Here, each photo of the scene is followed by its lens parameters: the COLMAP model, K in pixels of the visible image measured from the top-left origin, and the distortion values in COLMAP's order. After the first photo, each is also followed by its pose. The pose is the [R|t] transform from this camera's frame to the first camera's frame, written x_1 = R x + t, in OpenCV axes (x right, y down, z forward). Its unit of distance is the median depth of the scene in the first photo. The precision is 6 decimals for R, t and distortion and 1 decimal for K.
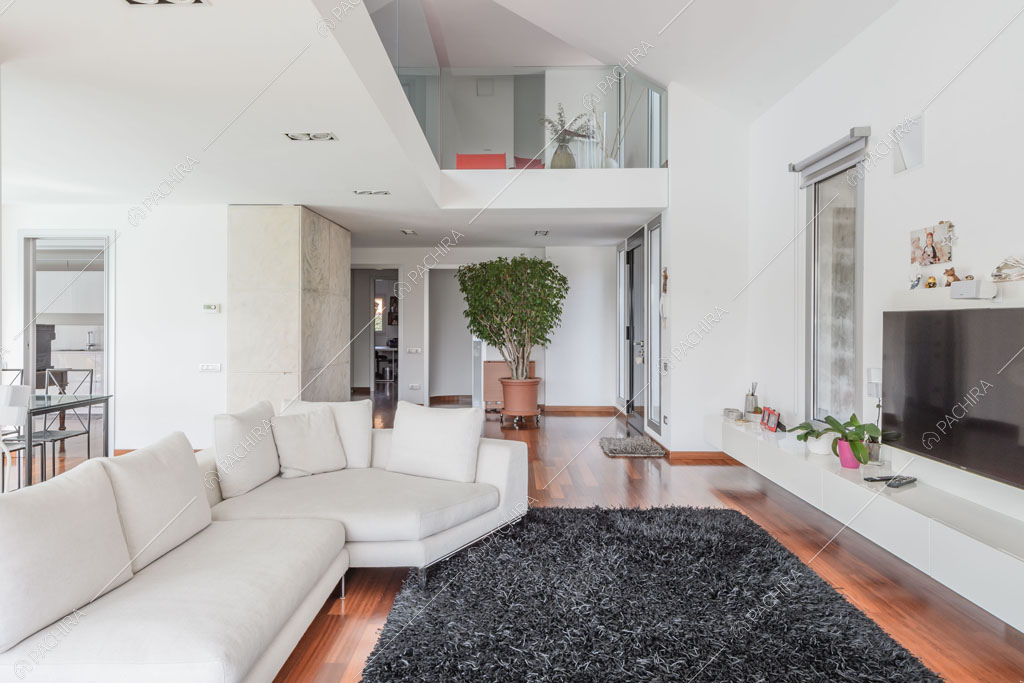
lens RADIAL K [[615.1, 0, 507.6], [0, 615.1, 328.1], [0, 0, 1]] dist [0.000433, -0.000808]
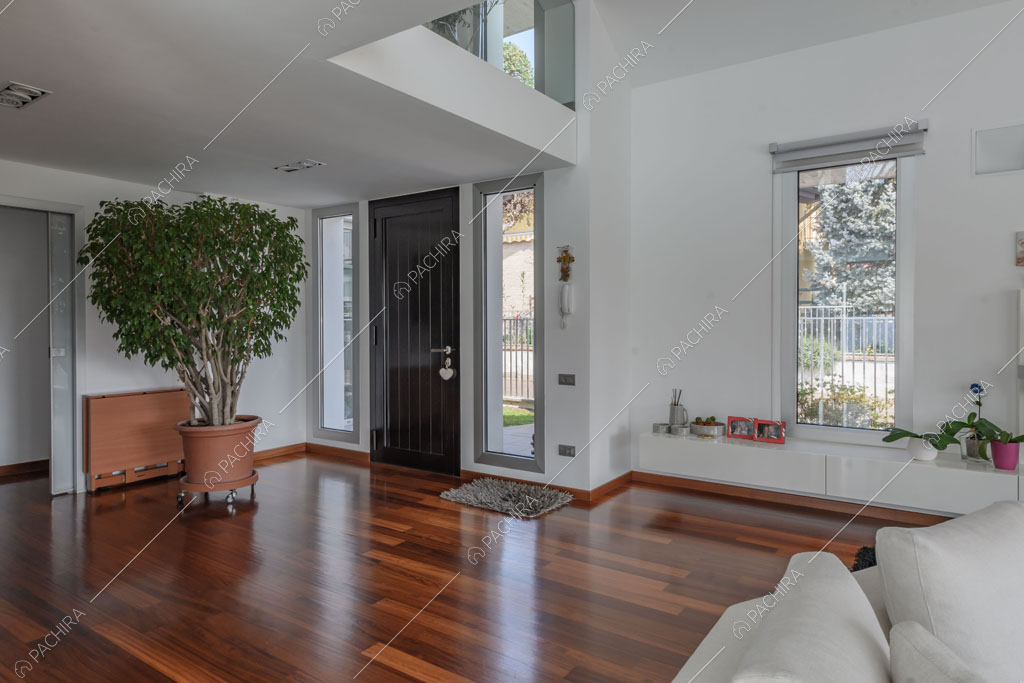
lens RADIAL K [[618.3, 0, 514.7], [0, 618.3, 325.5], [0, 0, 1]] dist [0.015378, 0.000031]
pose [[0.552727, -0.008117, 0.833323, -0.507616], [0.007328, 0.999961, 0.004880, -0.007815], [-0.833330, 0.003409, 0.552765, 0.815918]]
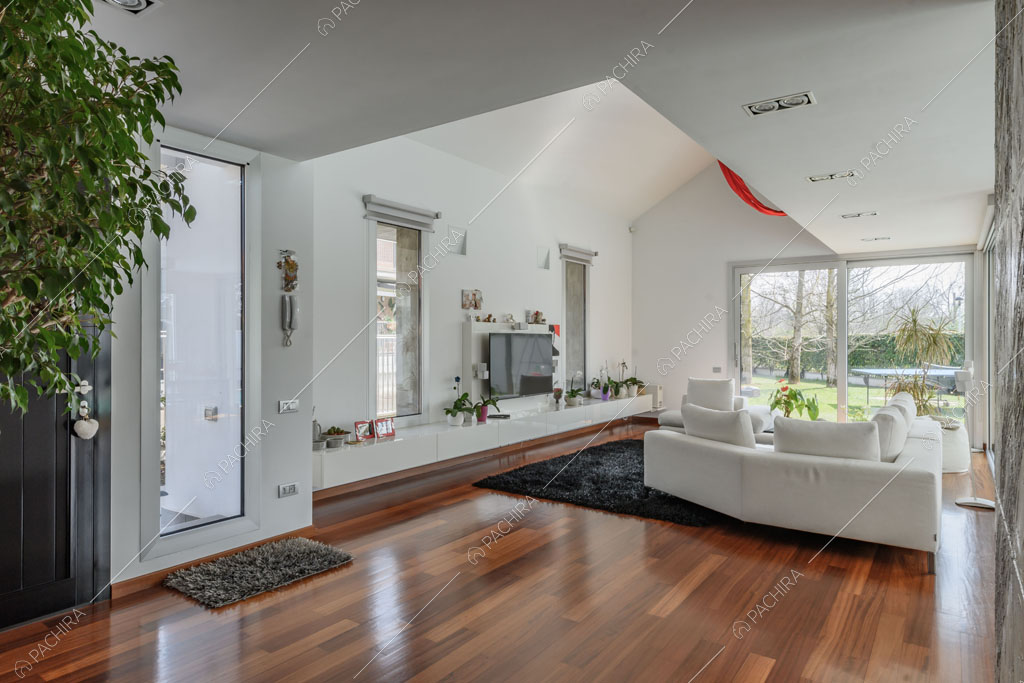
lens RADIAL K [[622.2, 0, 512.0], [0, 622.2, 341.5], [0, 0, 1]] dist [0.001678, -0.000216]
pose [[-0.823883, -0.003877, 0.566746, -0.378720], [0.000569, 0.999970, 0.007668, -0.011034], [-0.566759, 0.006640, -0.823857, 1.782989]]
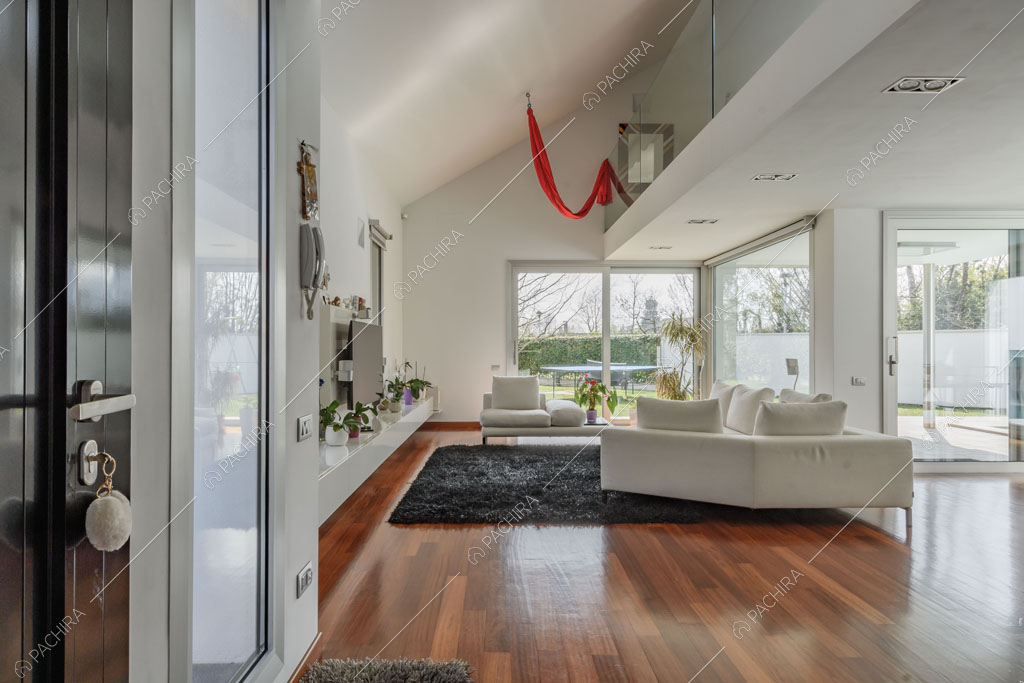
lens RADIAL K [[617.1, 0, 512.0], [0, 617.1, 341.5], [0, 0, 1]] dist [0.002729, -0.002100]
pose [[-0.999407, -0.002706, -0.034324, 0.191721], [-0.002519, 0.999982, -0.005507, 0.021120], [0.034339, -0.005418, -0.999396, 1.726452]]
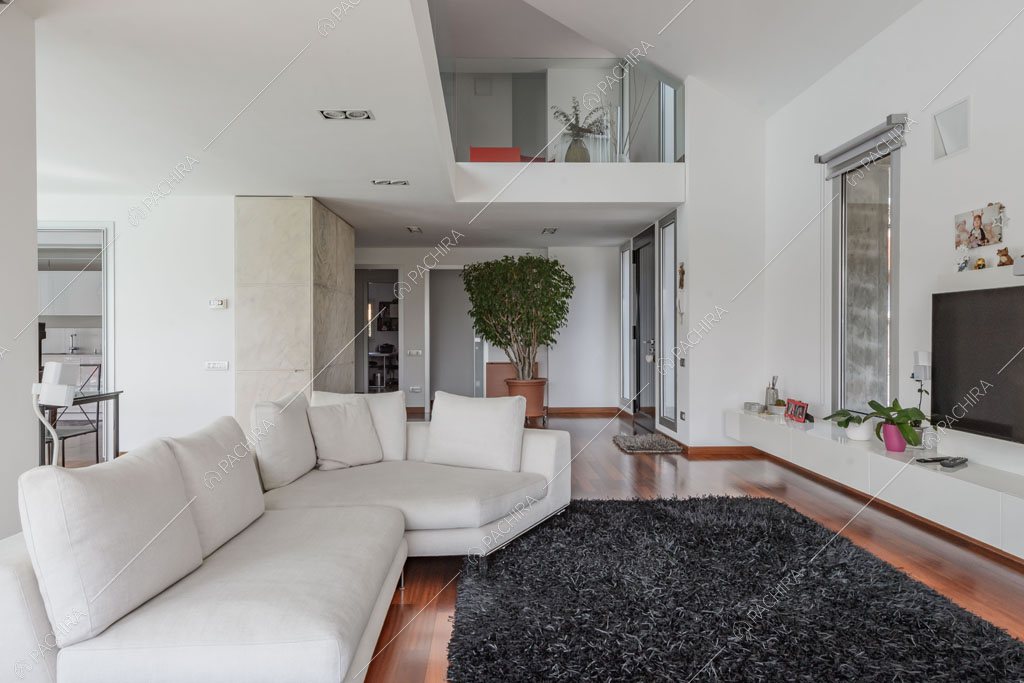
lens RADIAL K [[617.1, 0, 512.0], [0, 617.1, 341.5], [0, 0, 1]] dist [0.002729, -0.002100]
pose [[0.998829, -0.004486, 0.048179, -0.085323], [0.004334, 0.999985, 0.003253, 0.030948], [-0.048193, -0.003040, 0.998833, 0.018798]]
